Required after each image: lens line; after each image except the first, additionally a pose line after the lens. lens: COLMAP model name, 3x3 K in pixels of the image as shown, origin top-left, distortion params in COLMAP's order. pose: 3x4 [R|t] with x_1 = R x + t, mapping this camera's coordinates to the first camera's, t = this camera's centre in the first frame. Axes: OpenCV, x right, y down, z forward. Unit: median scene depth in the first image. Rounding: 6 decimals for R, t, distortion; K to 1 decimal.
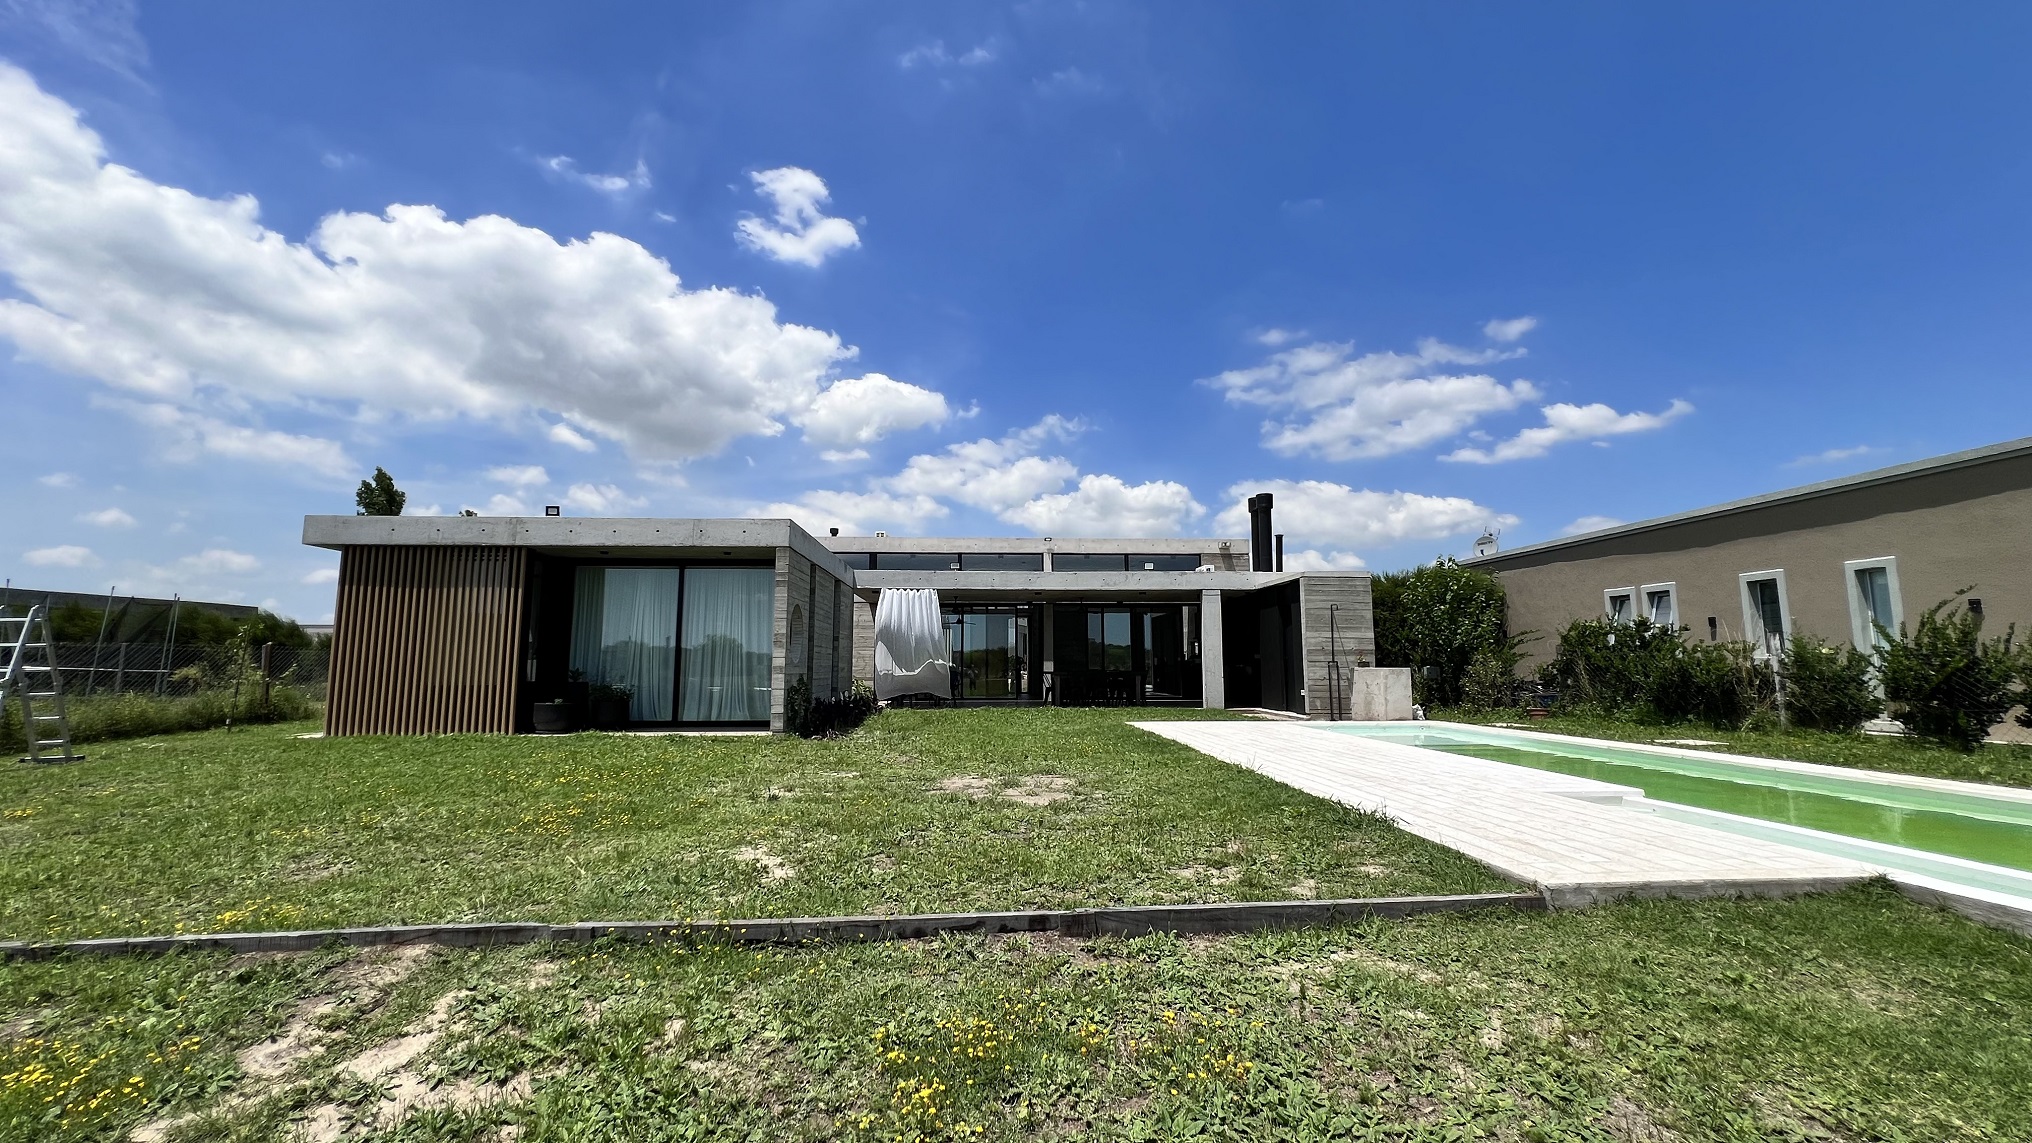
lens RADIAL K [[834.3, 0, 1026.0], [0, 834.3, 564.3], [0, 0, 1]] dist [0.004264, 0.000849]
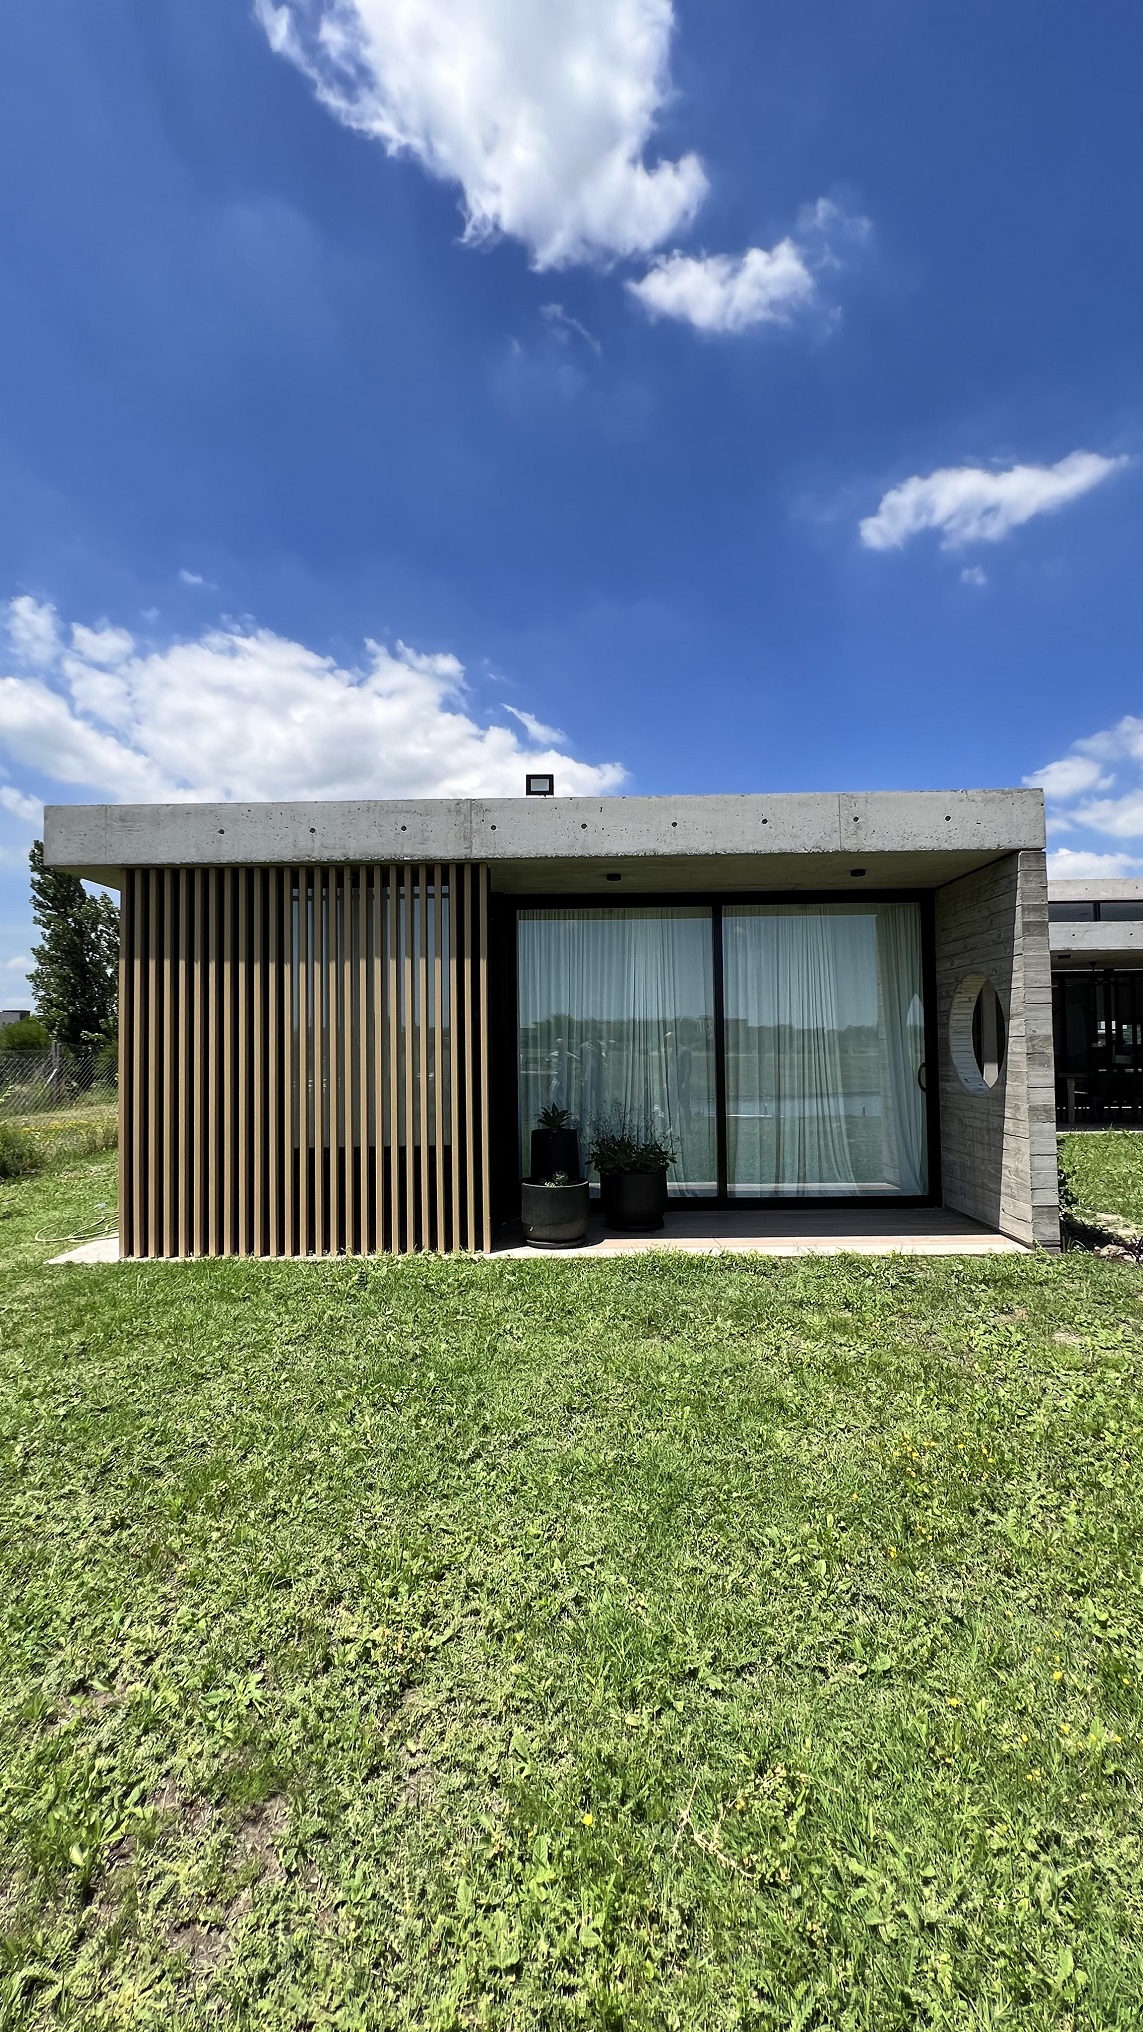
lens RADIAL K [[820.4, 0, 577.0], [0, 820.4, 1014.0], [0, 0, 1]] dist [-0.003404, -0.000301]
pose [[0.997937, -0.014571, -0.062523, -0.521956], [0.020004, 0.995992, 0.087177, 0.025777], [0.061002, -0.088248, 0.994229, 0.532172]]
